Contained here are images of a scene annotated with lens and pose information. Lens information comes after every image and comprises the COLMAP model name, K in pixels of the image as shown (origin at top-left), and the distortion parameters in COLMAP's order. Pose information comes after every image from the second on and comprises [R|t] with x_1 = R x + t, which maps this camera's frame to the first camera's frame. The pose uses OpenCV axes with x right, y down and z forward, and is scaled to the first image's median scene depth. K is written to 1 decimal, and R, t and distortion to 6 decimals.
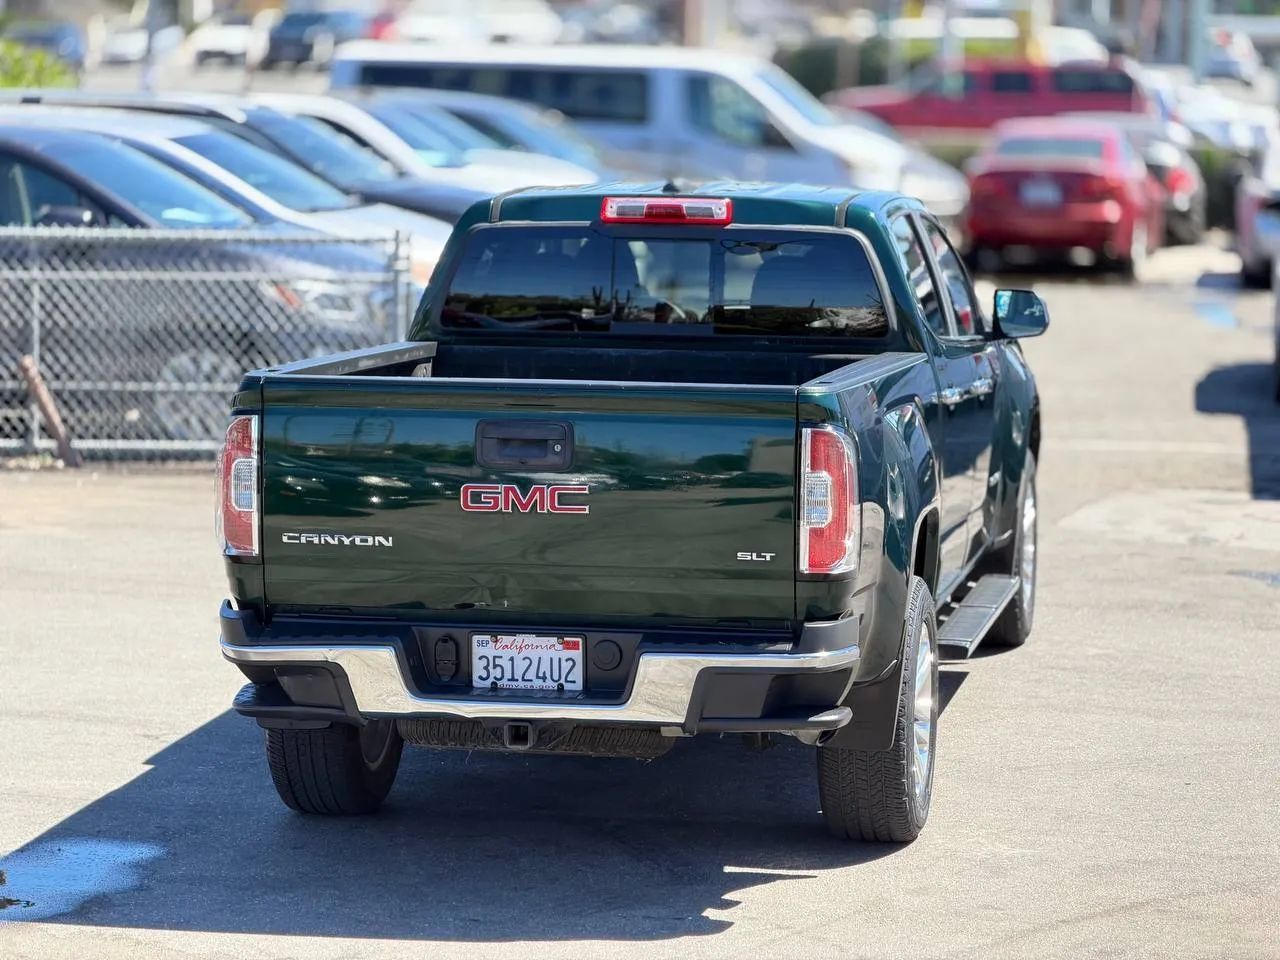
lens RADIAL K [[3854.9, 0, 644.0], [0, 3854.9, 476.4], [0, 0, 1]] dist [0.181870, 0.000000]
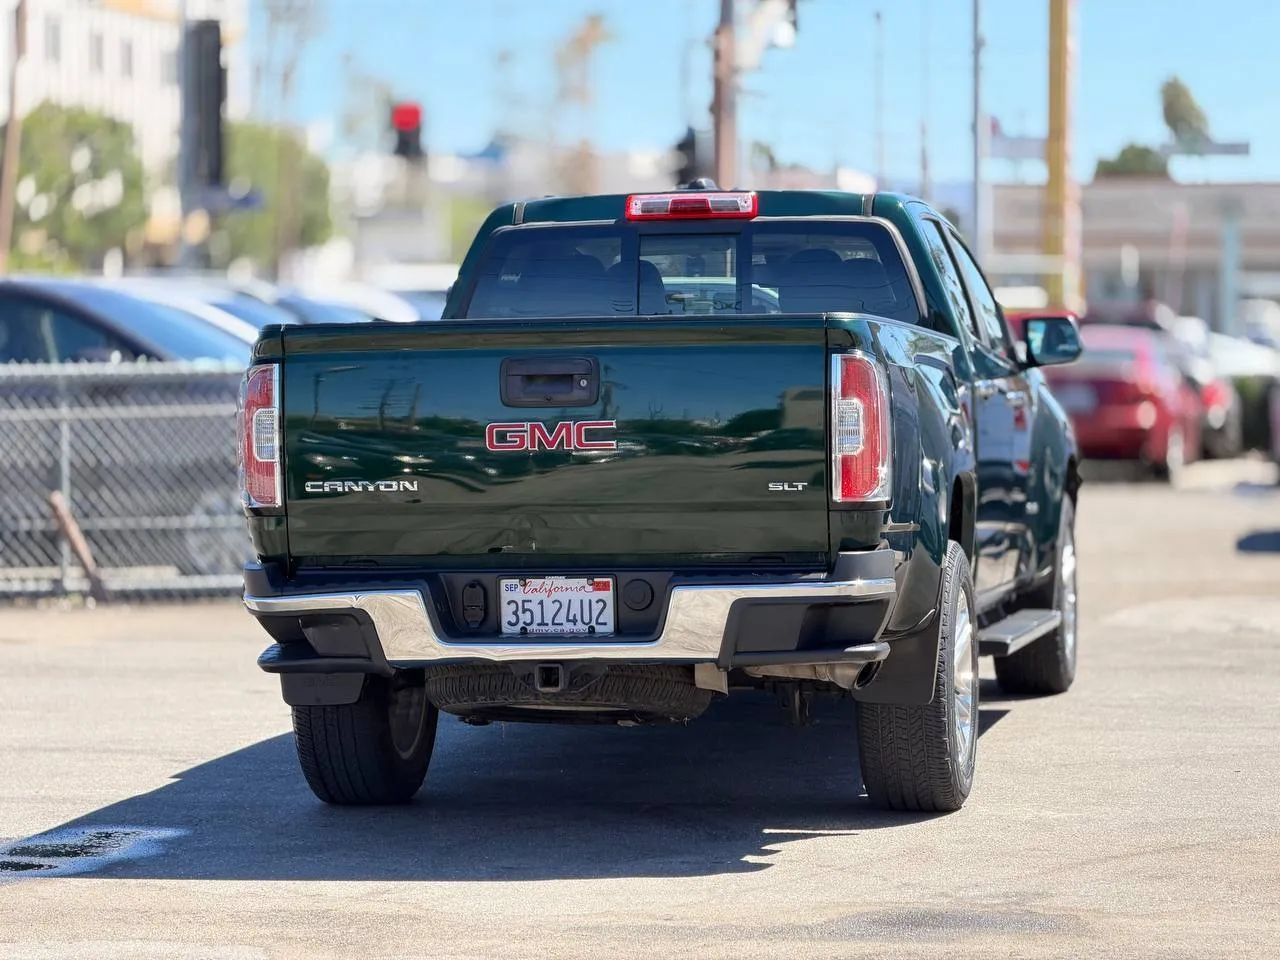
lens RADIAL K [[3854.9, 0, 671.4], [0, 3854.9, 501.3], [0, 0, 1]] dist [0.181870, 0.000000]
pose [[0.999762, -0.021621, -0.002847, 0.002131], [0.021343, 0.996897, -0.075766, 0.096470], [0.004476, 0.075688, 0.997122, 0.021503]]
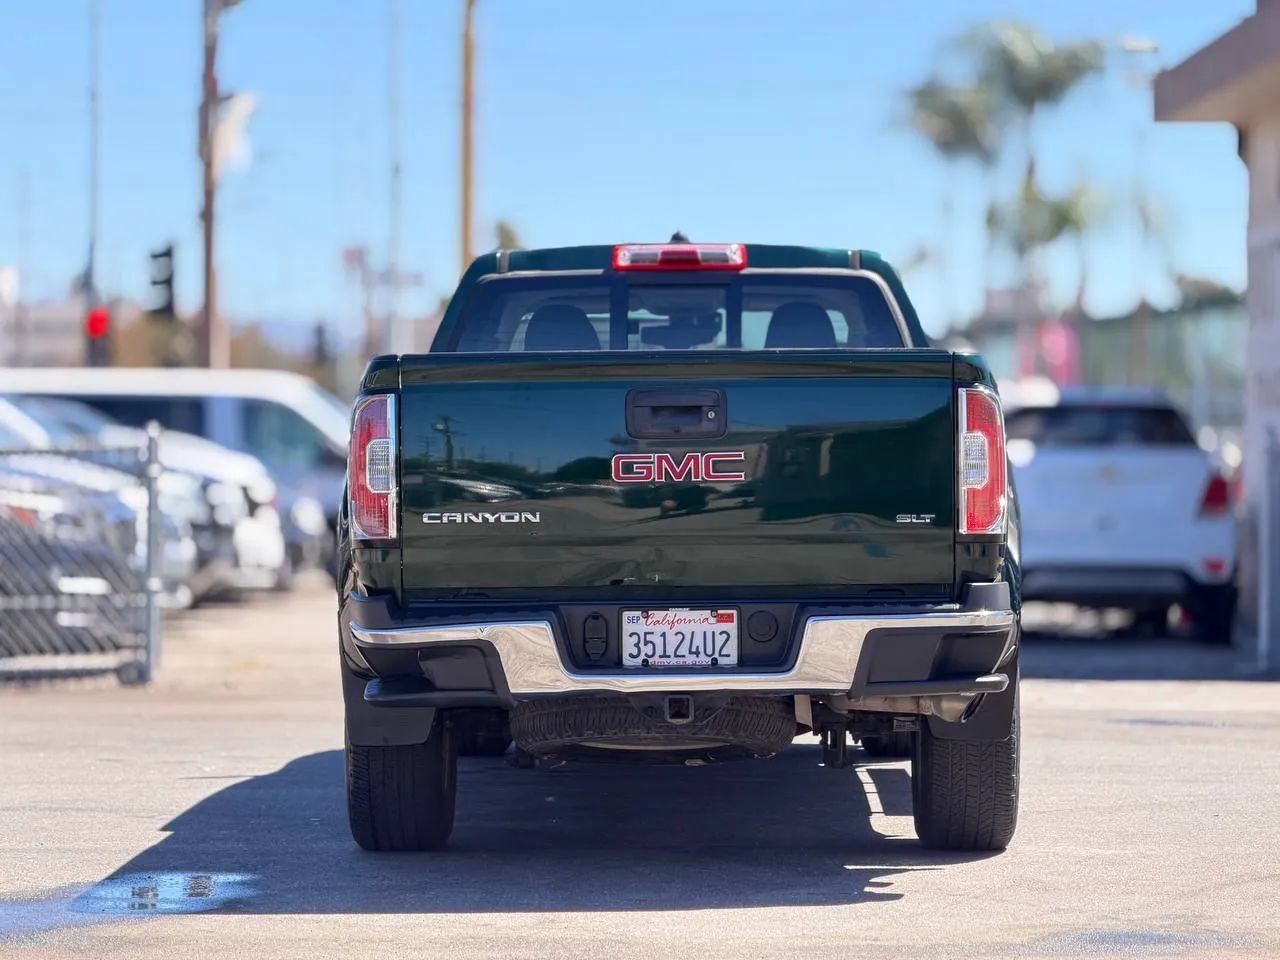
lens RADIAL K [[3854.9, 0, 638.8], [0, 3854.9, 475.1], [0, 0, 1]] dist [0.181870, 0.000000]
pose [[0.985920, -0.013545, 0.166670, -0.202883], [0.032672, 0.993108, -0.112560, 0.116970], [-0.163997, 0.116421, 0.979567, 0.037030]]
